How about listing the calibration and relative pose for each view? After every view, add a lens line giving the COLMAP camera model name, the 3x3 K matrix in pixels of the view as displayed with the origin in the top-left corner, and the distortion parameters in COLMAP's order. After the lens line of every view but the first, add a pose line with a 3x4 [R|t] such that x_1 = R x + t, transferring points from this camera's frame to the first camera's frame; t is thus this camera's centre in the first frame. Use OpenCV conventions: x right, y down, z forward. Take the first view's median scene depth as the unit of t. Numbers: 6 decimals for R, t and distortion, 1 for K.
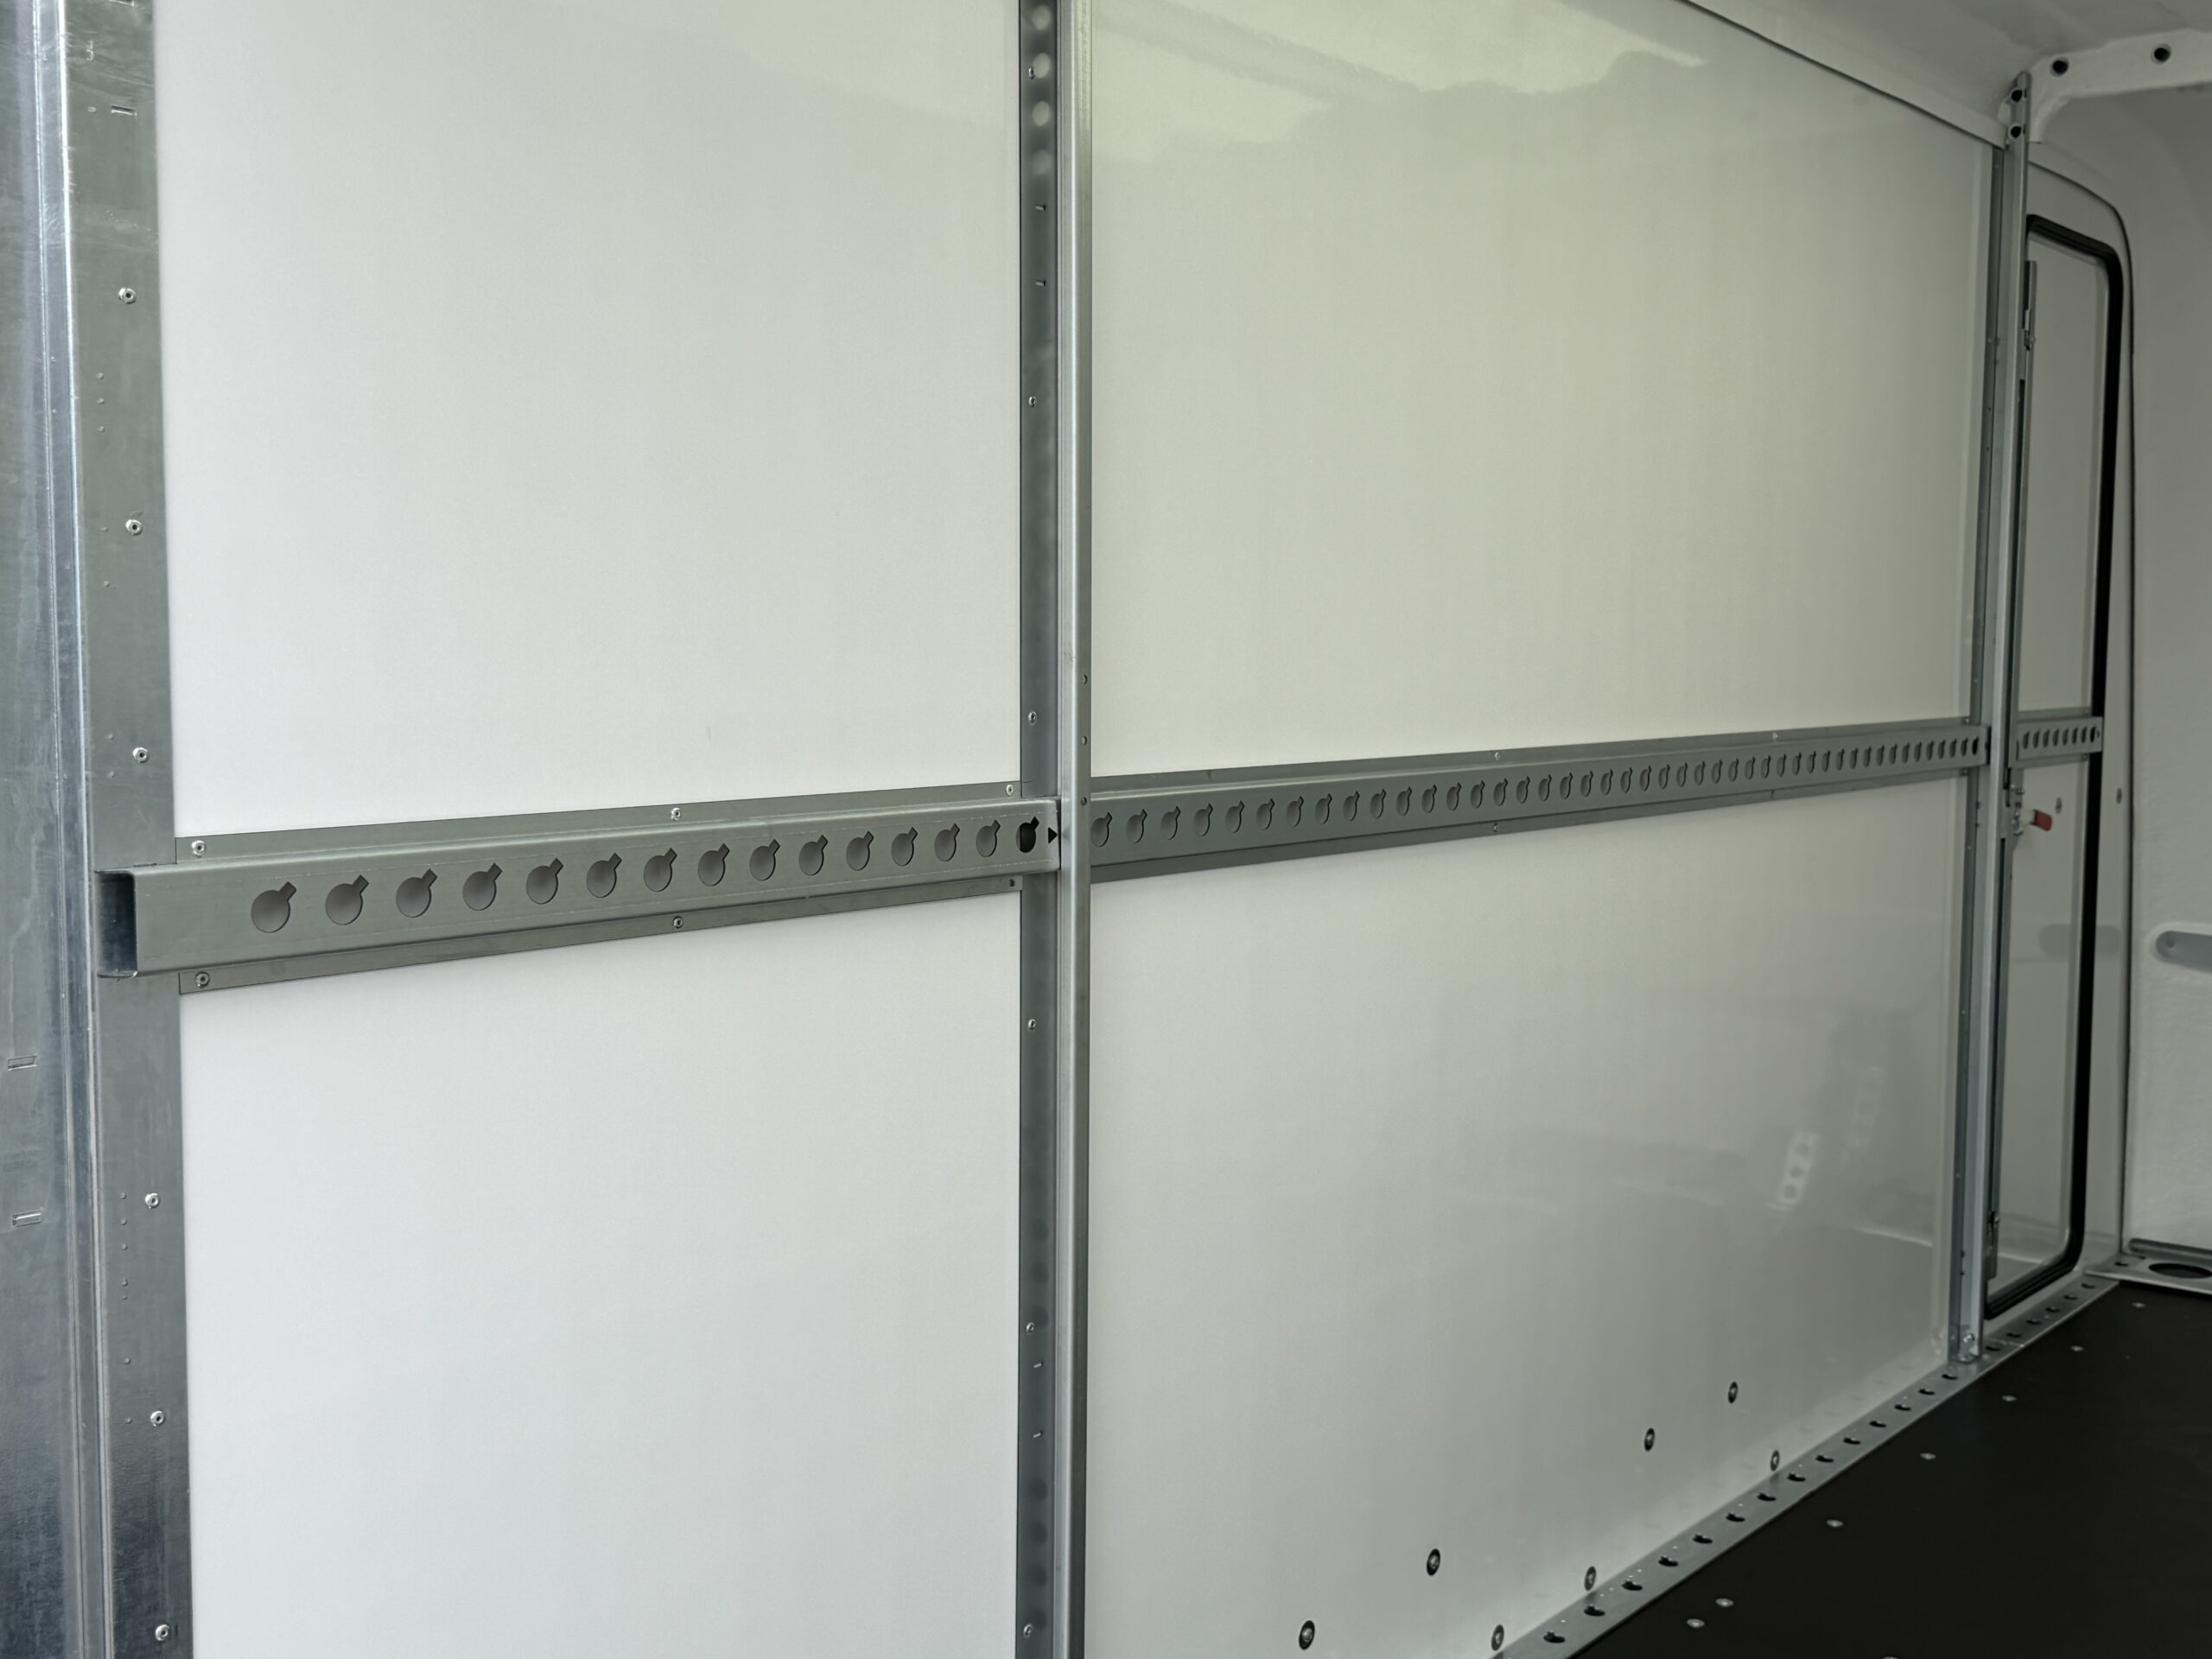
lens RADIAL K [[2411.6, 0, 1106.0], [0, 2411.6, 829.5], [0, 0, 1]] dist [0.190249, -0.386390]
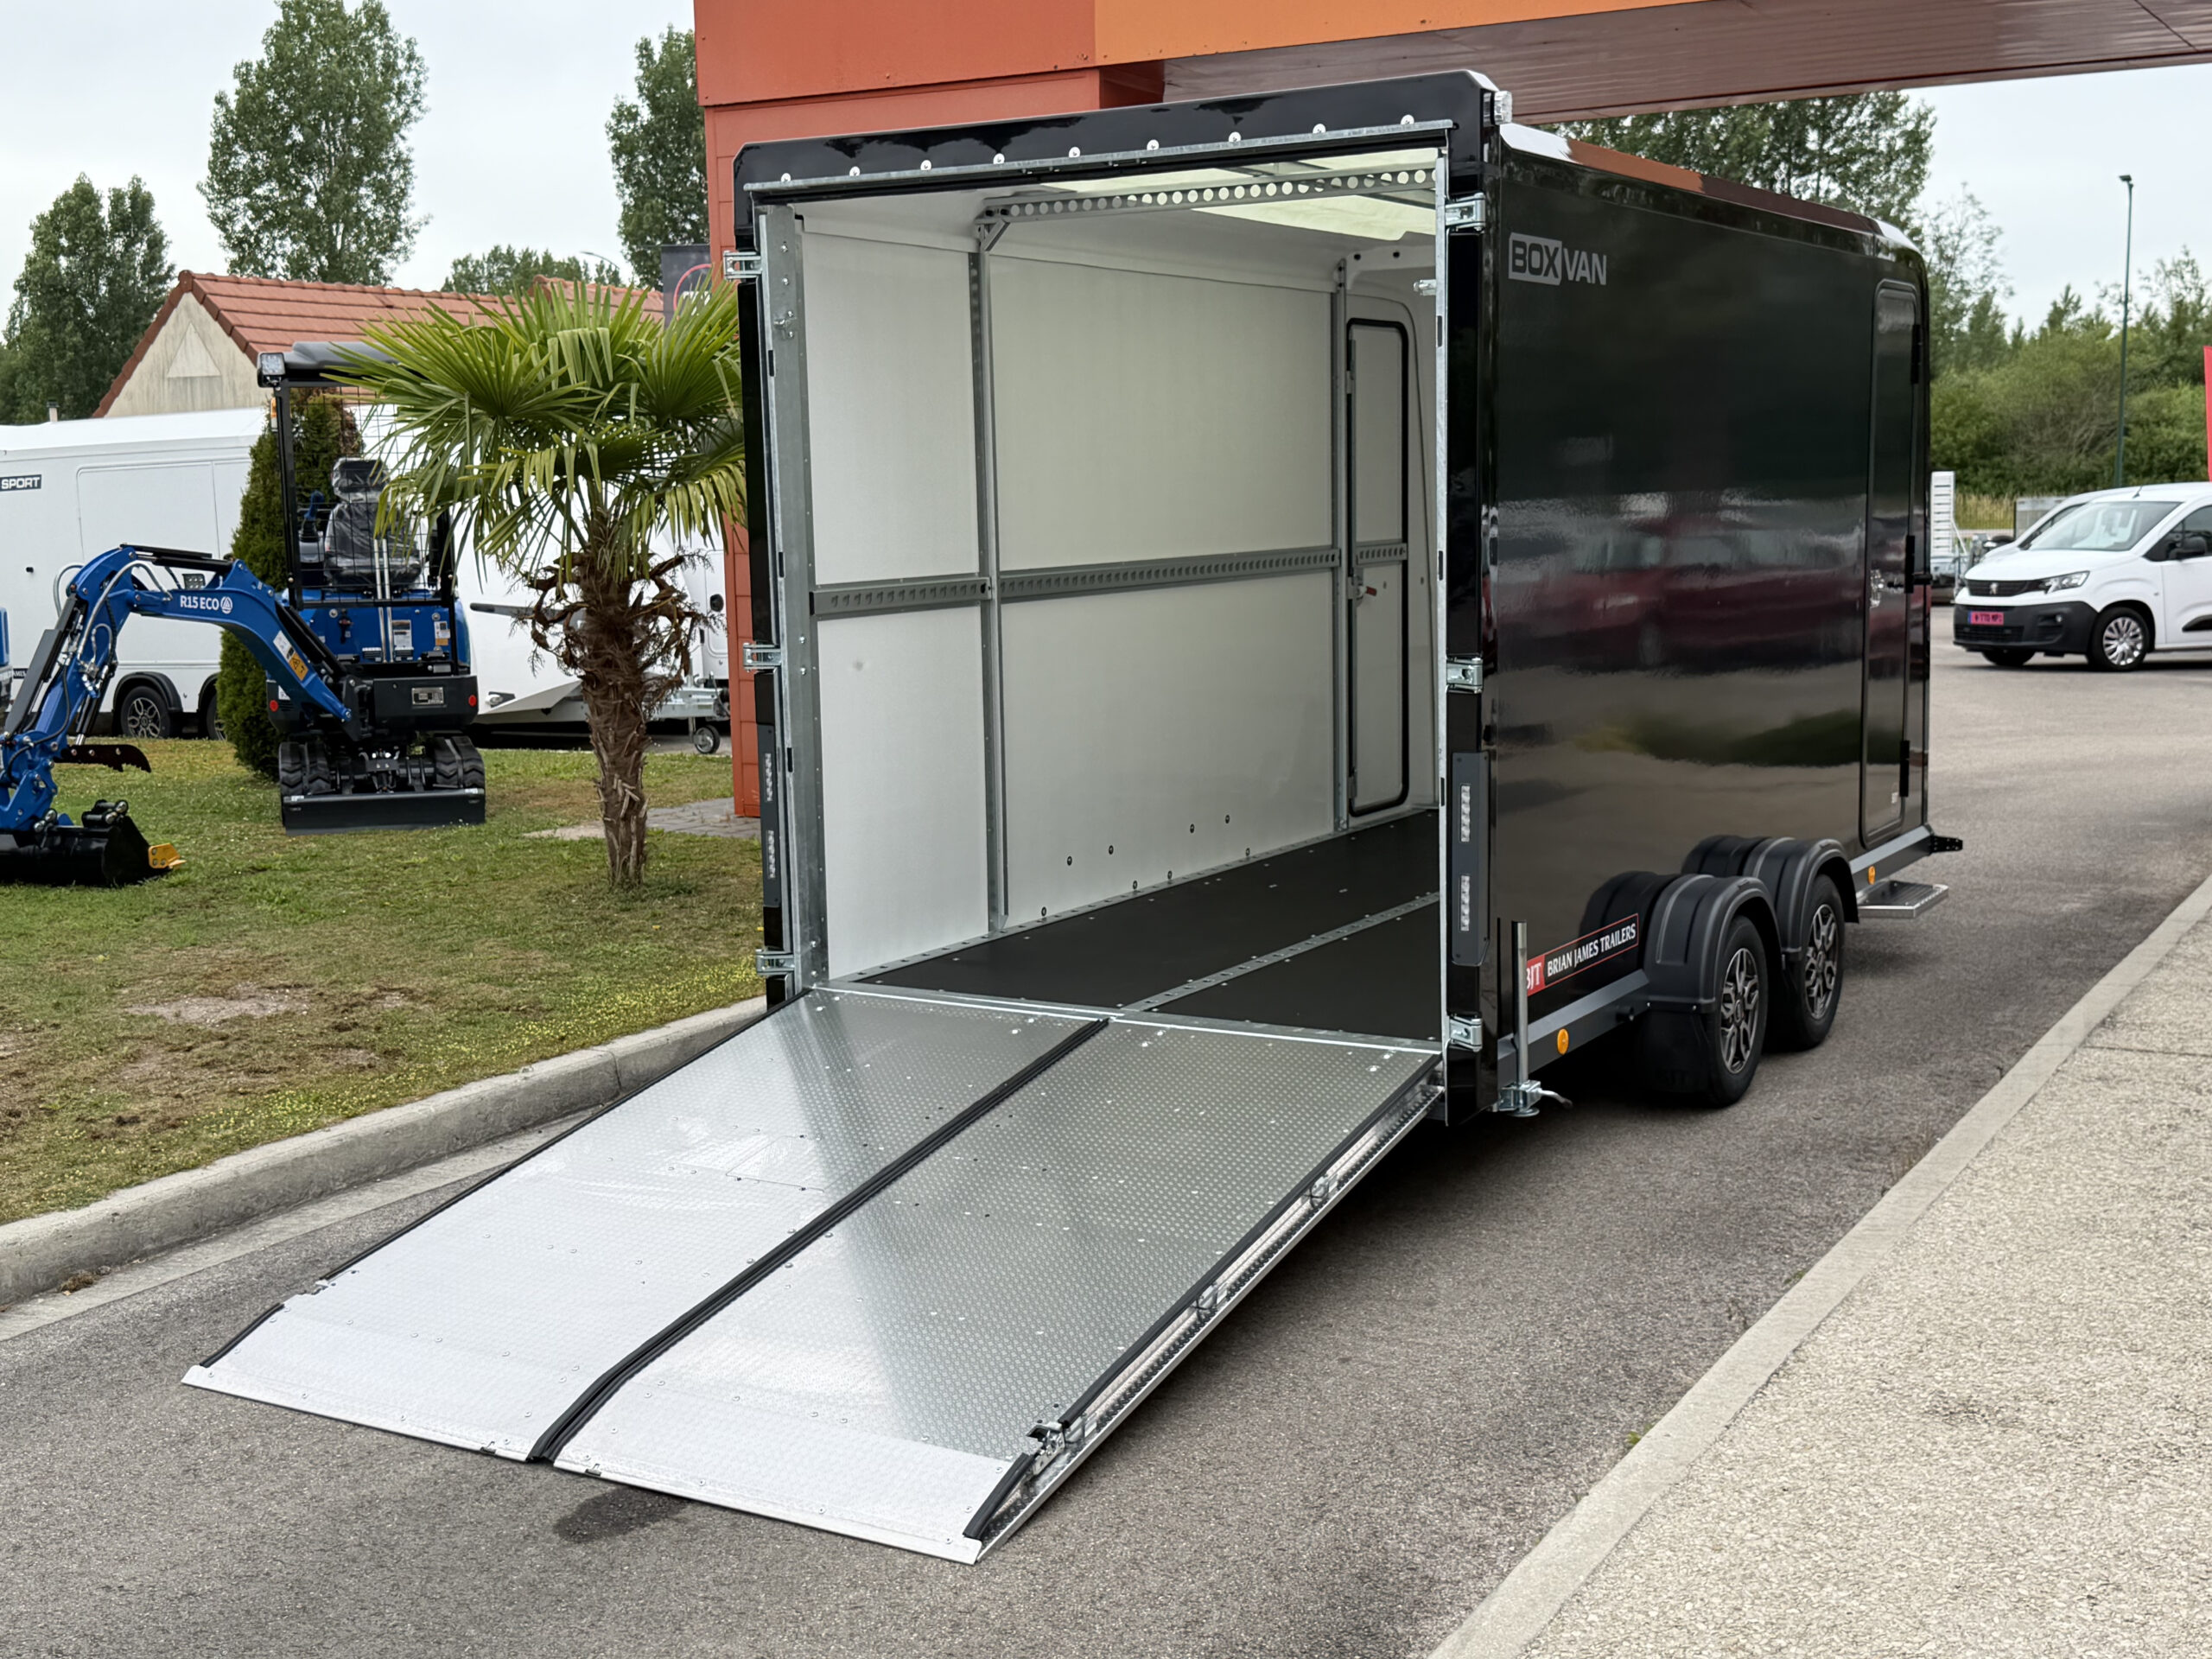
lens RADIAL K [[2592.2, 0, 1106.0], [0, 2592.2, 829.5], [0, 0, 1]] dist [0.181309, -0.395751]
pose [[0.989468, -0.044328, 0.137795, -0.201040], [0.036795, 0.997711, 0.056743, 0.074033], [-0.139995, -0.051075, 0.988834, -1.387391]]
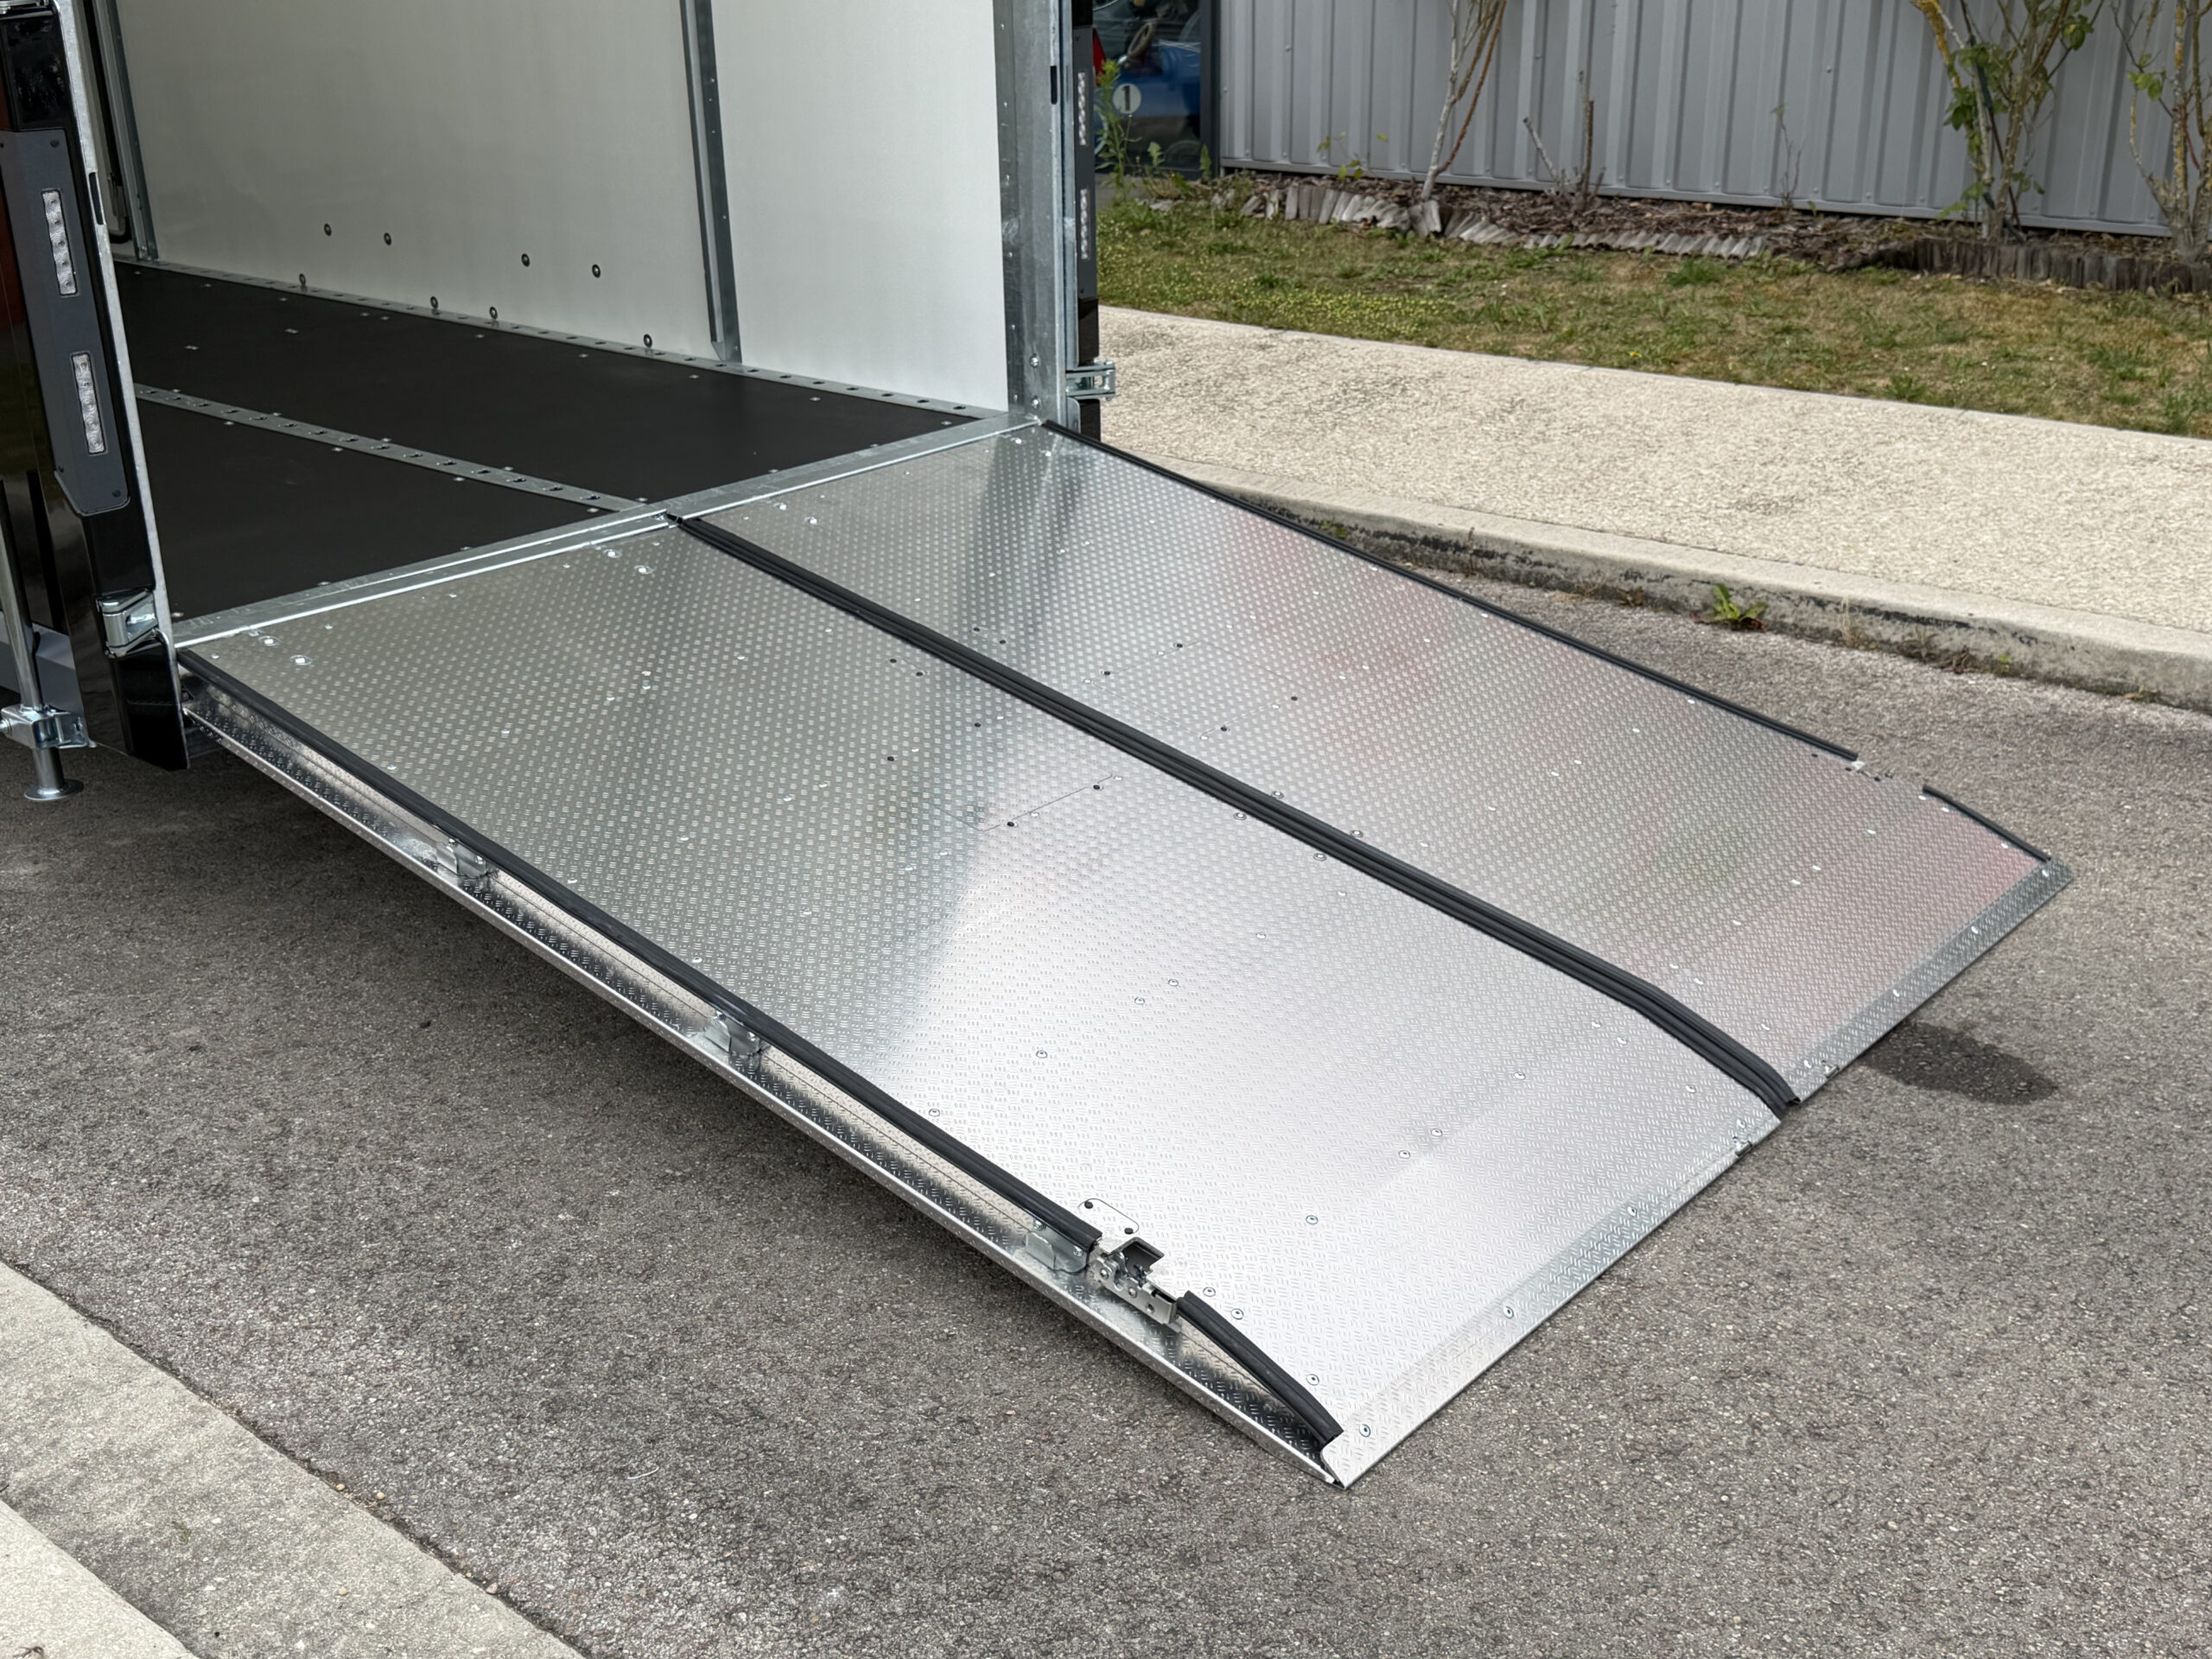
lens RADIAL K [[2411.6, 0, 1106.0], [0, 2411.6, 829.5], [0, 0, 1]] dist [0.190249, -0.386390]
pose [[0.017010, -0.377721, 0.925763, -0.977807], [0.097462, 0.922114, 0.374441, 0.042221], [-0.995094, 0.083857, 0.052499, 0.005571]]
